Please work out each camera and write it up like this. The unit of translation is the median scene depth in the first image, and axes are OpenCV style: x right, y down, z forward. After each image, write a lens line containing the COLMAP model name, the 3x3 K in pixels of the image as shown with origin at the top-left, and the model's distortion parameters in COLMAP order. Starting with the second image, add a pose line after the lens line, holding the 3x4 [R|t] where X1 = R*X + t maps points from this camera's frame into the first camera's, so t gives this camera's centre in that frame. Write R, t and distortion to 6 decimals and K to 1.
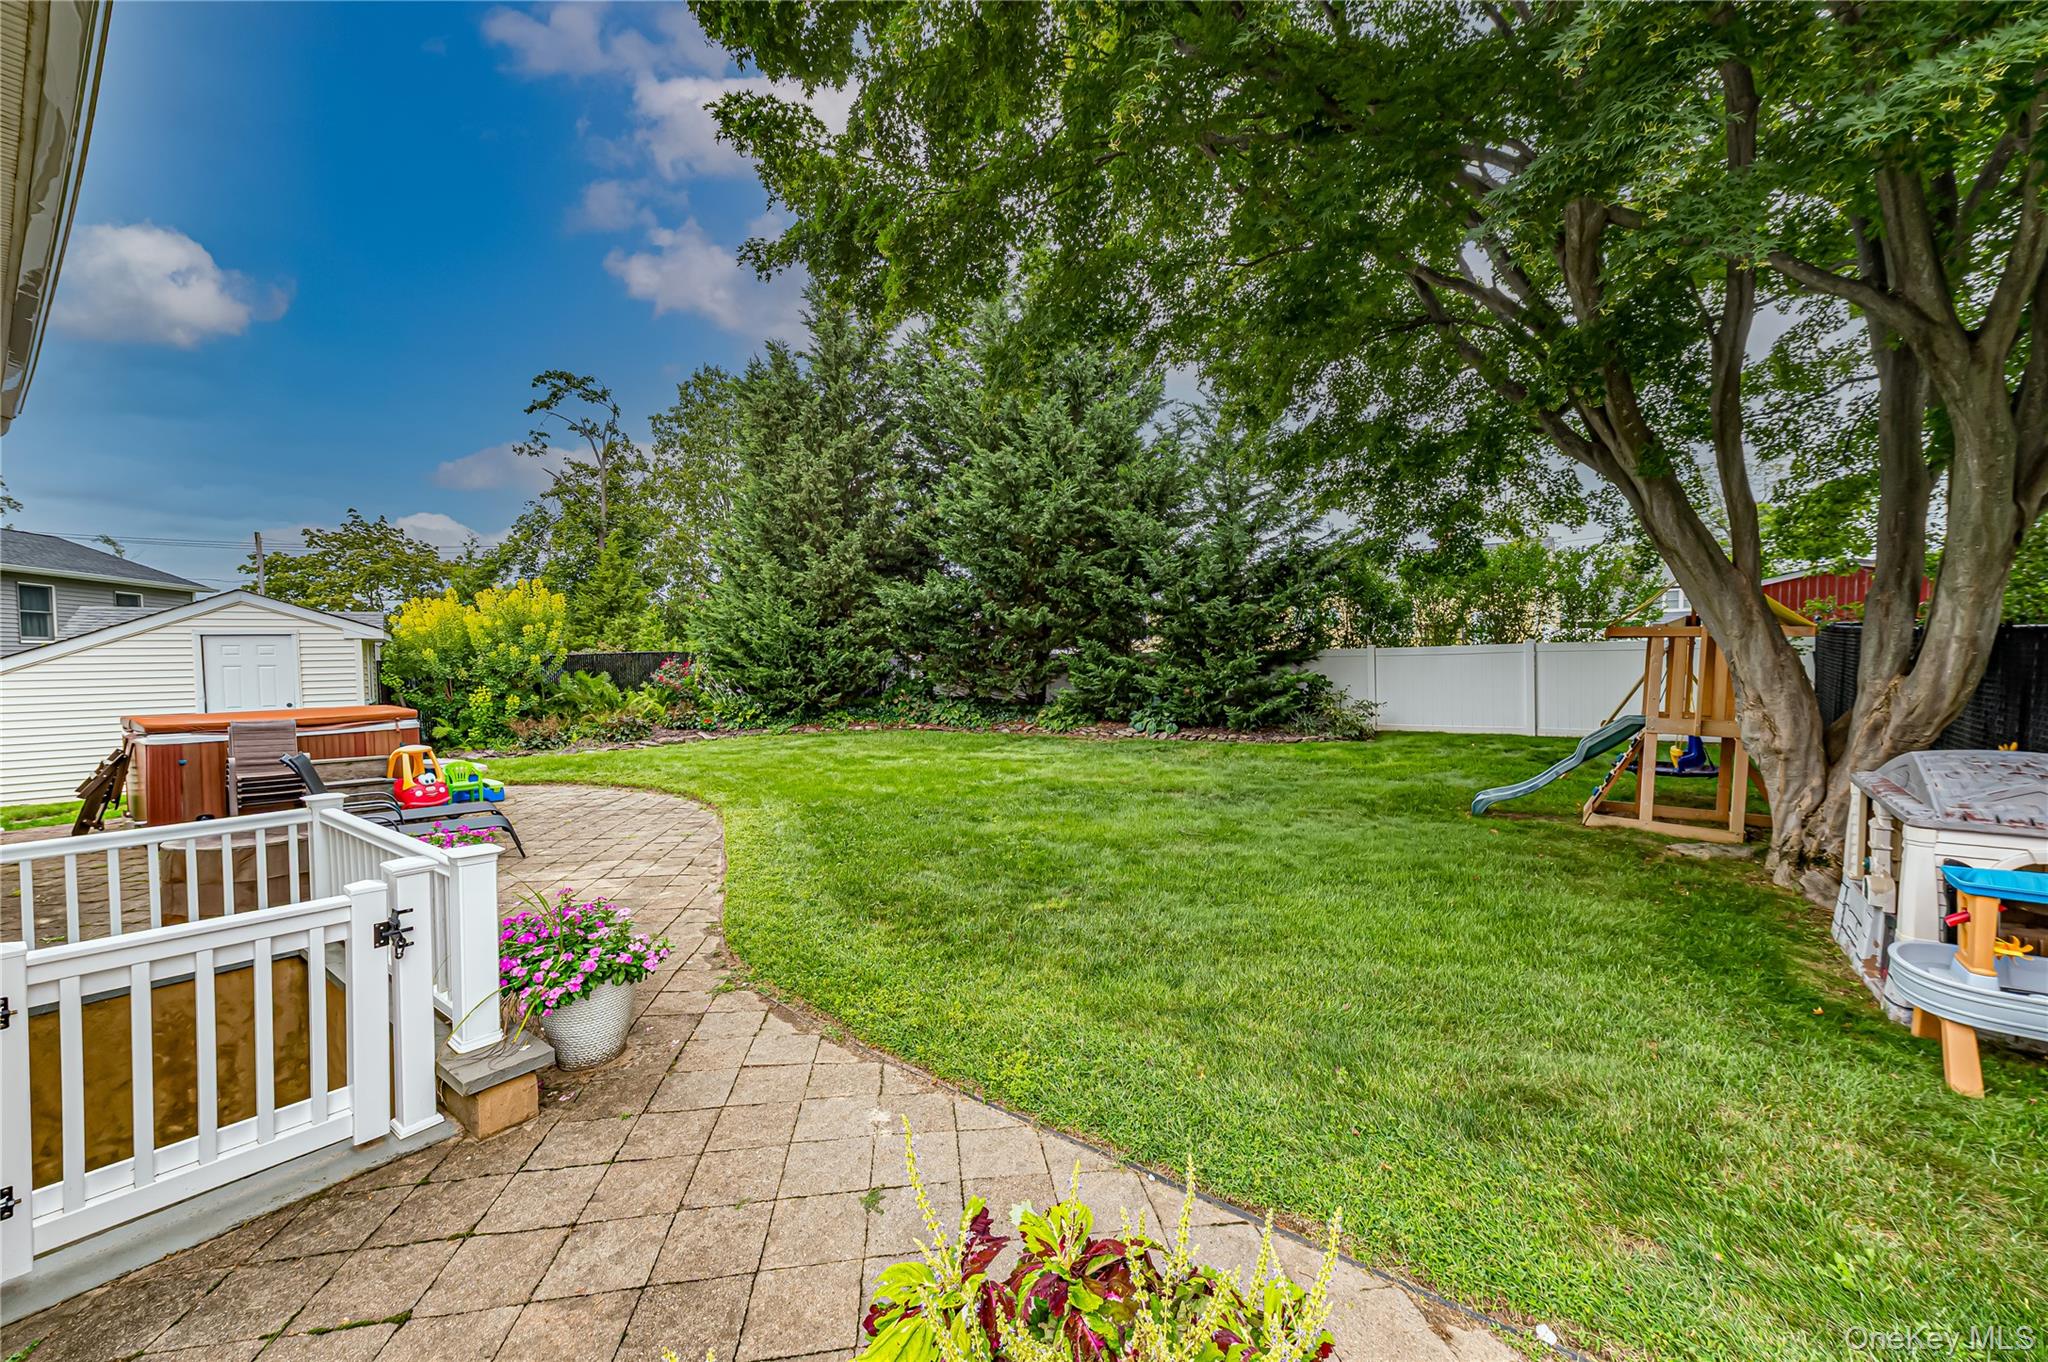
lens RADIAL K [[799.3, 0, 1012.1], [0, 799.3, 685.7], [0, 0, 1]] dist [0.015298, 0.000051]
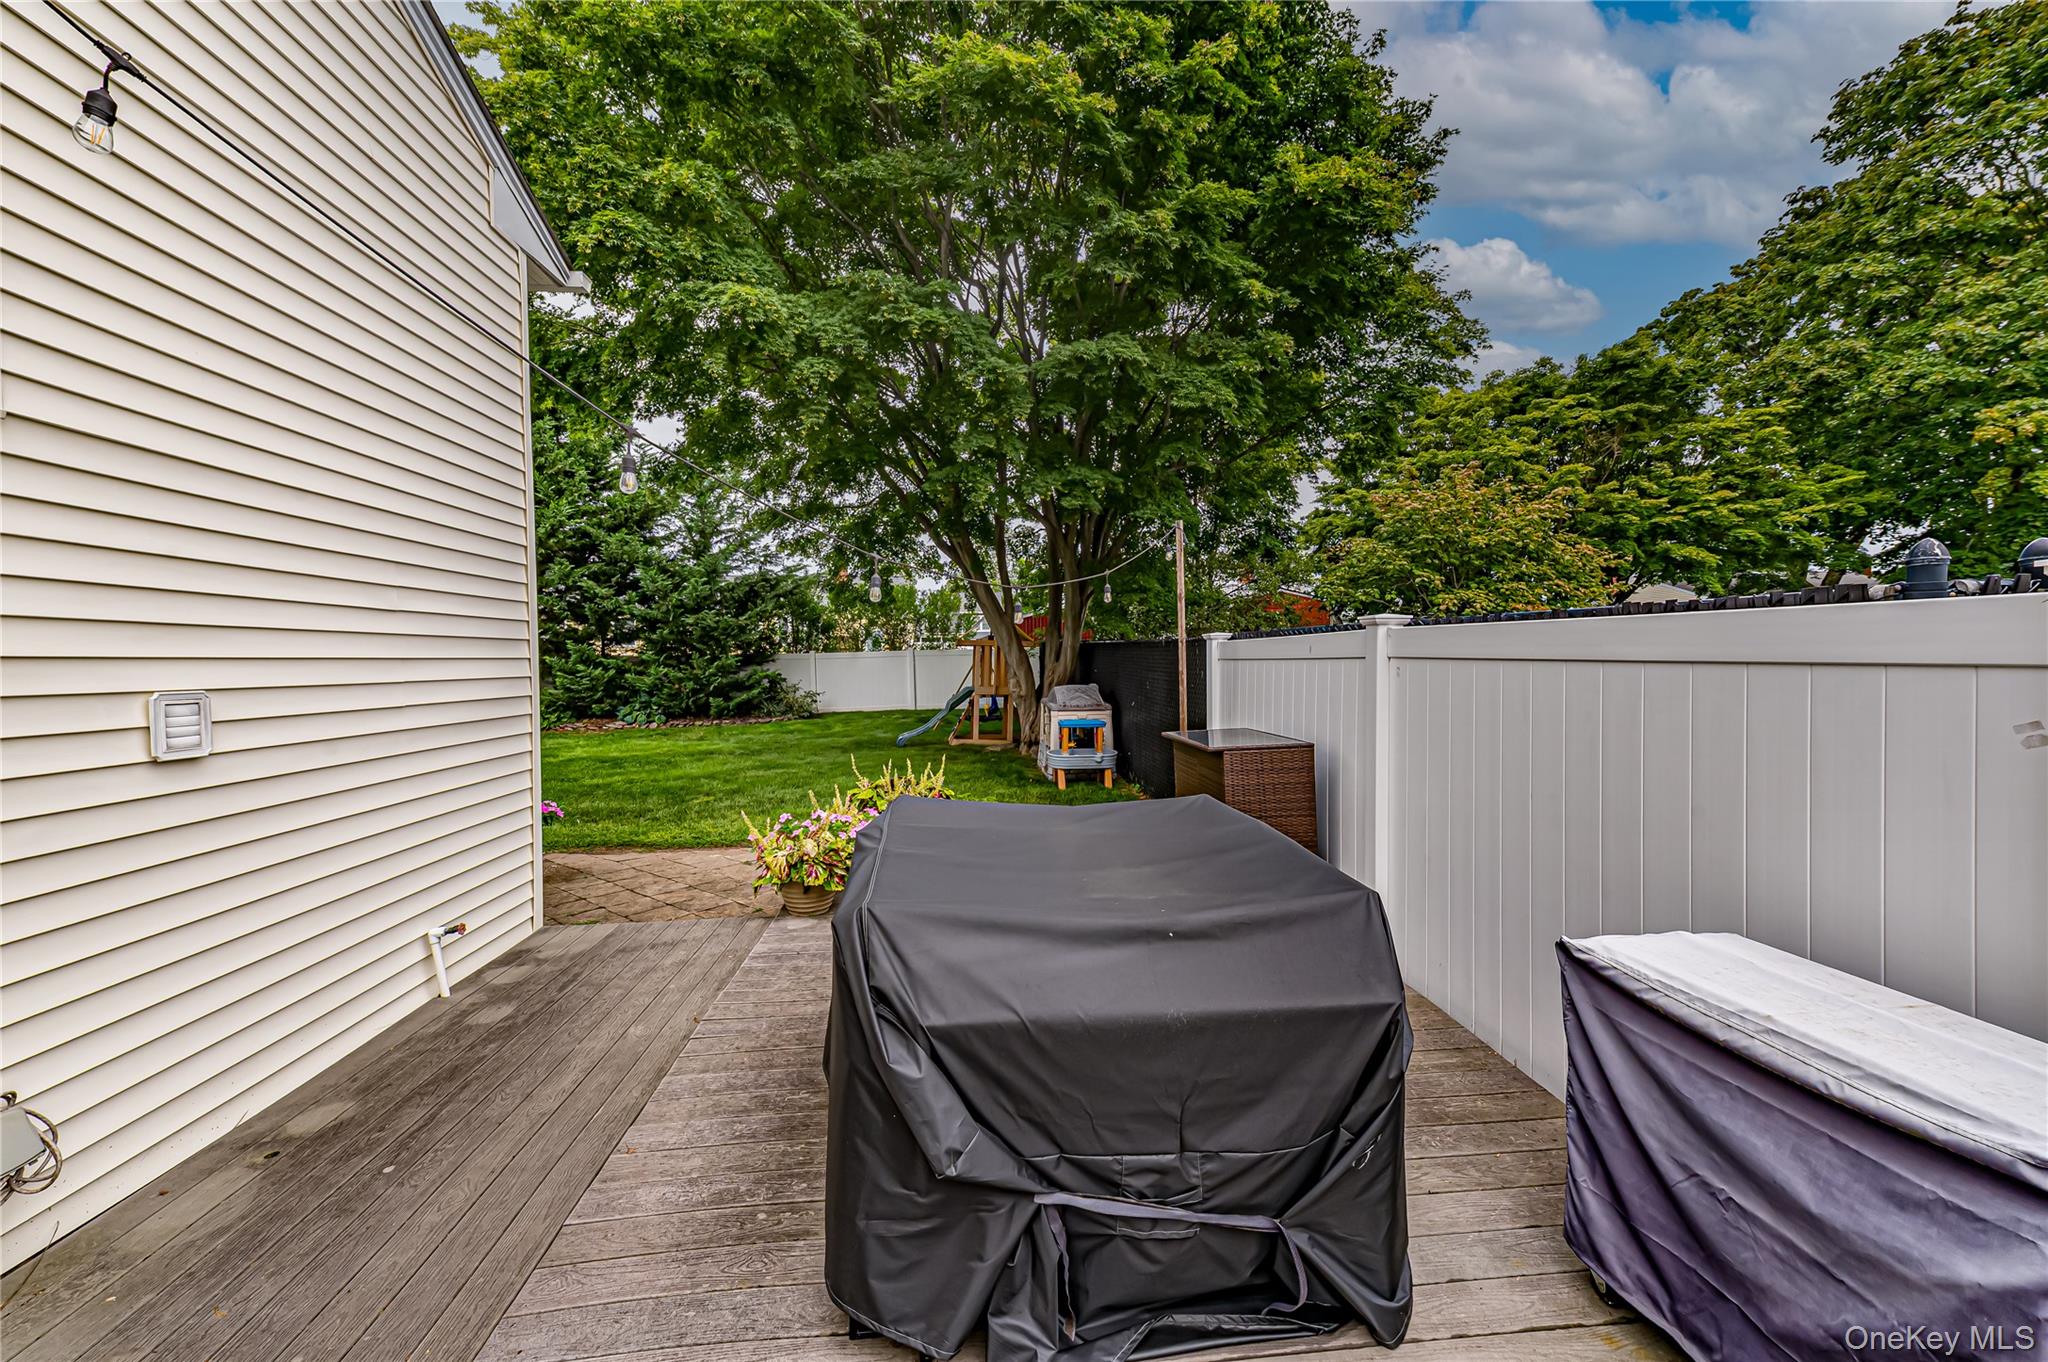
lens RADIAL K [[799.3, 0, 1030.7], [0, 799.3, 672.6], [0, 0, 1]] dist [0.015298, 0.000051]
pose [[0.729303, -0.009199, 0.684129, -0.232039], [0.029209, 0.999417, -0.017700, 0.023507], [-0.683567, 0.032891, 0.729146, -0.267016]]
